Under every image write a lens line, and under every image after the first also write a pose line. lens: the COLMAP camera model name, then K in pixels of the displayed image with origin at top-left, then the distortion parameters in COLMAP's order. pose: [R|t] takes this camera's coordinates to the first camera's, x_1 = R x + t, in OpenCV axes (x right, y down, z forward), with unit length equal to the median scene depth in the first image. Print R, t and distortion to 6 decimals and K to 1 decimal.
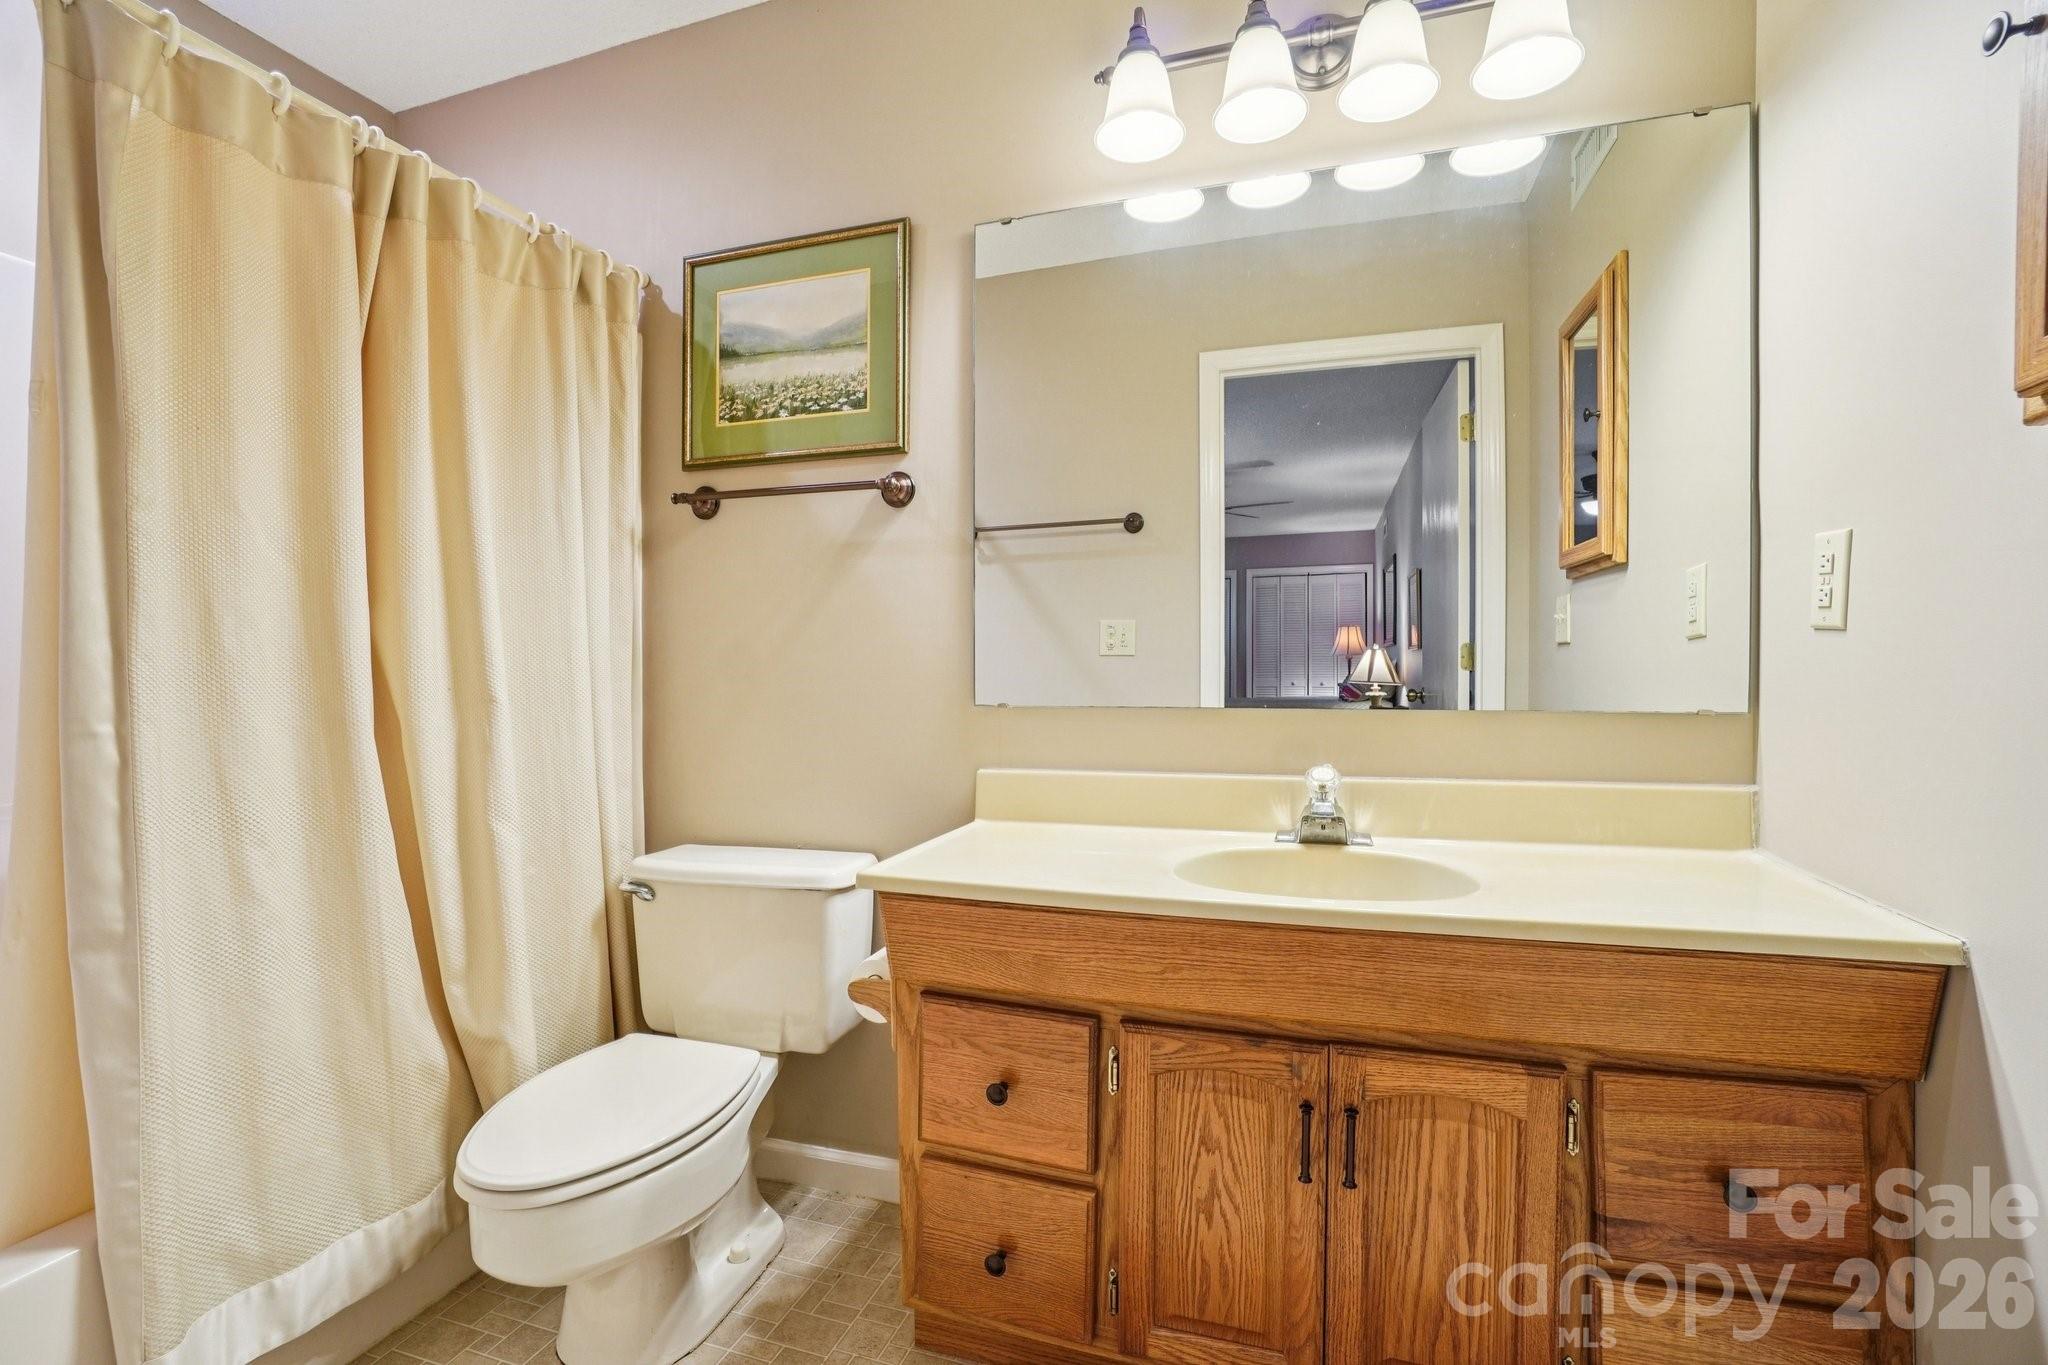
lens RADIAL K [[942.2, 0, 1024.0], [0, 942.2, 682.5], [0, 0, 1]] dist [-0.000778, -0.000111]
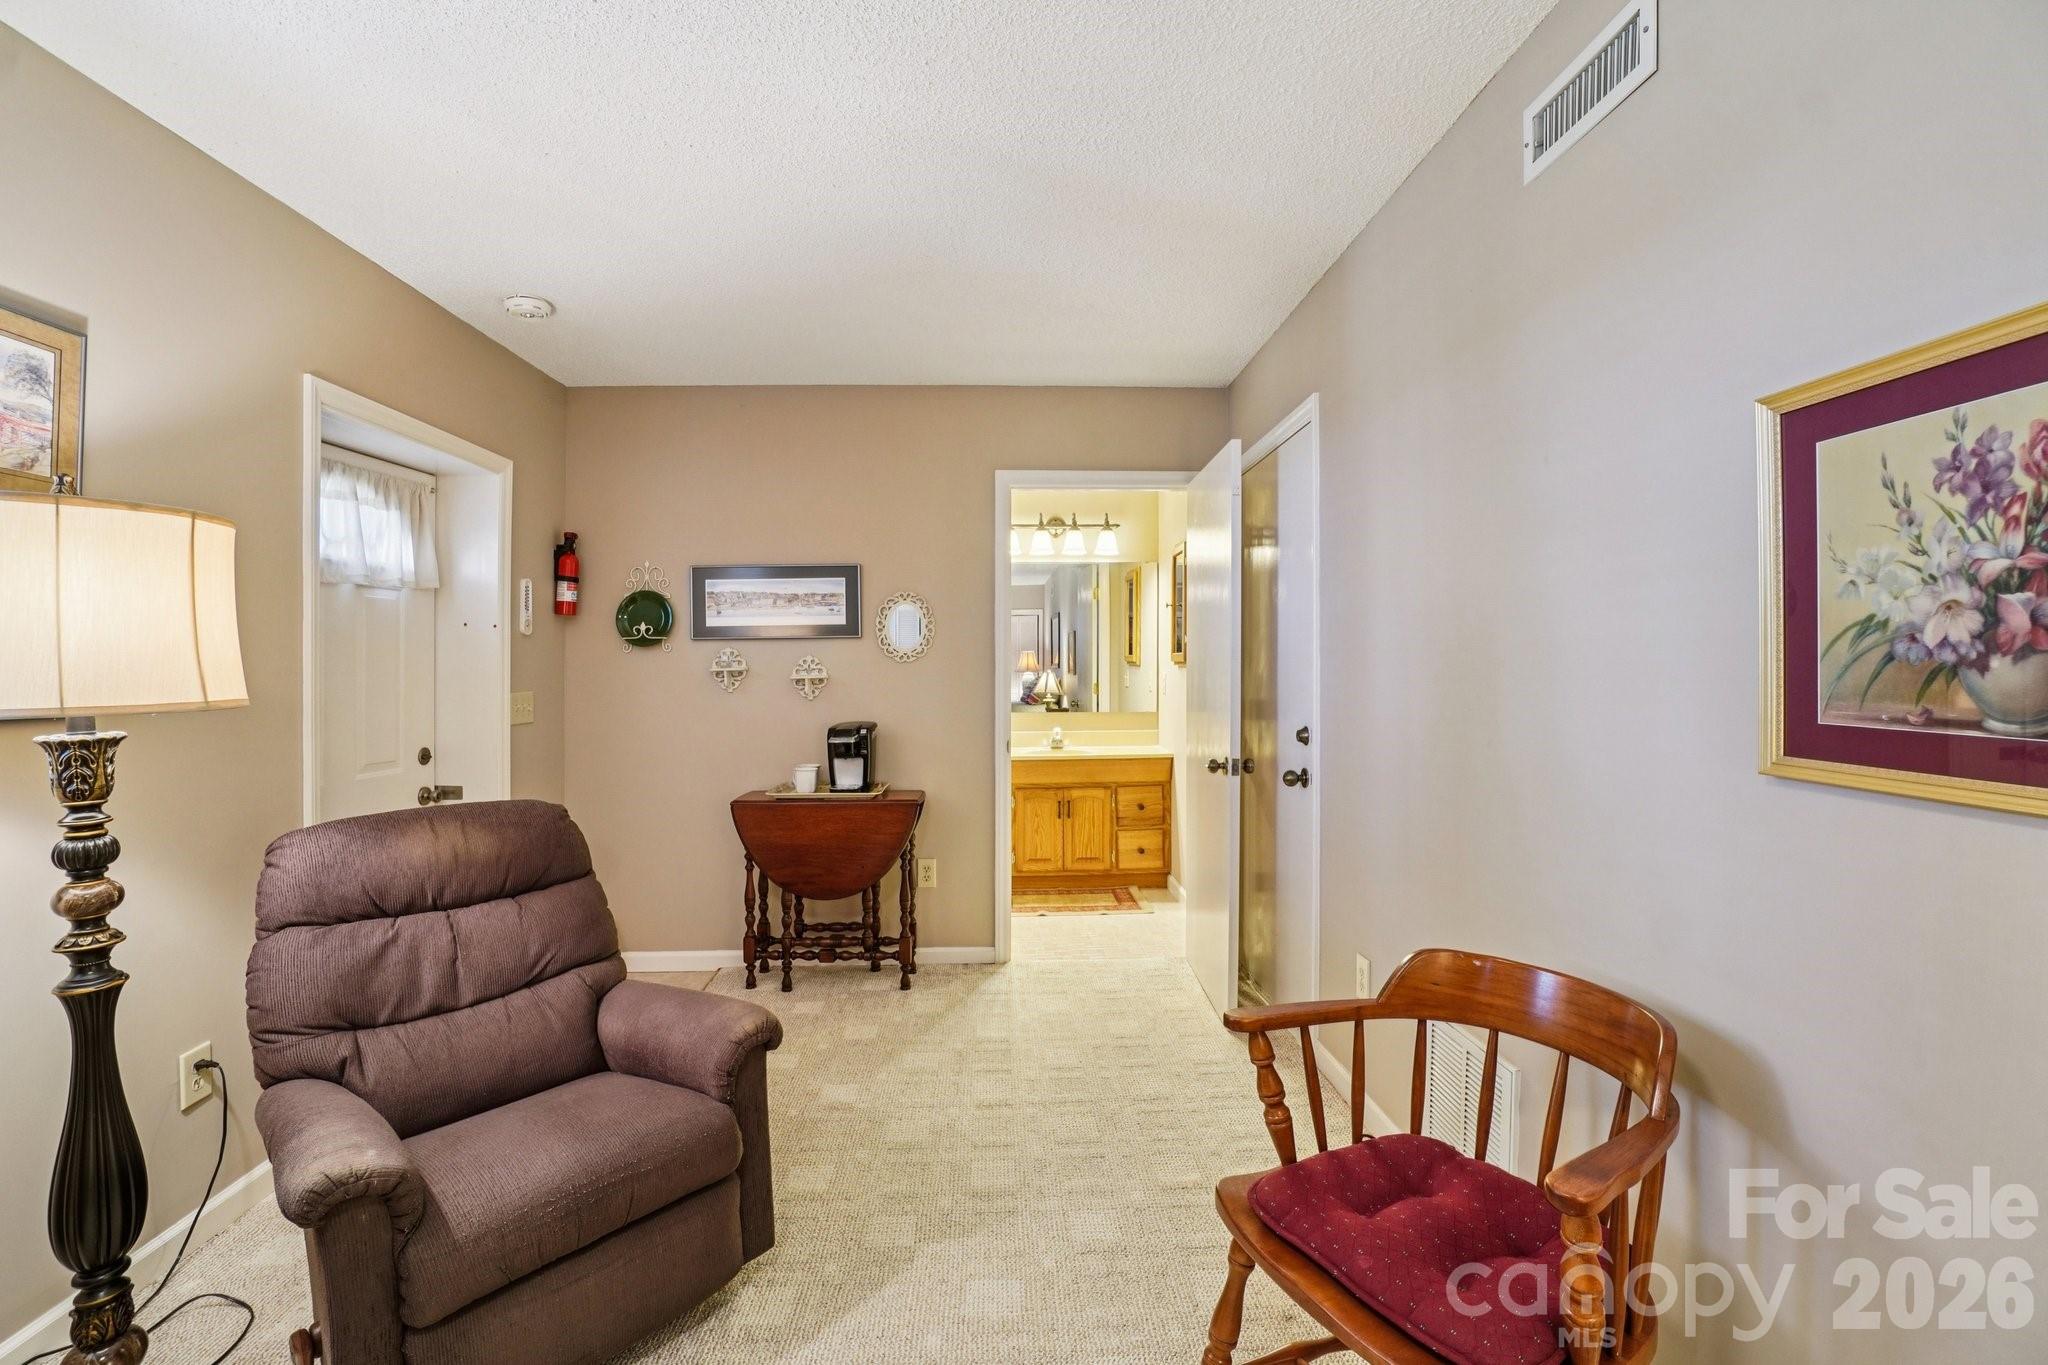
lens RADIAL K [[942.2, 0, 1024.0], [0, 942.2, 682.5], [0, 0, 1]] dist [-0.000778, -0.000111]
pose [[0.939116, -0.003656, 0.343582, -0.346247], [0.004148, 0.999991, -0.000696, -0.027376], [-0.343576, 0.002079, 0.939122, -0.782330]]
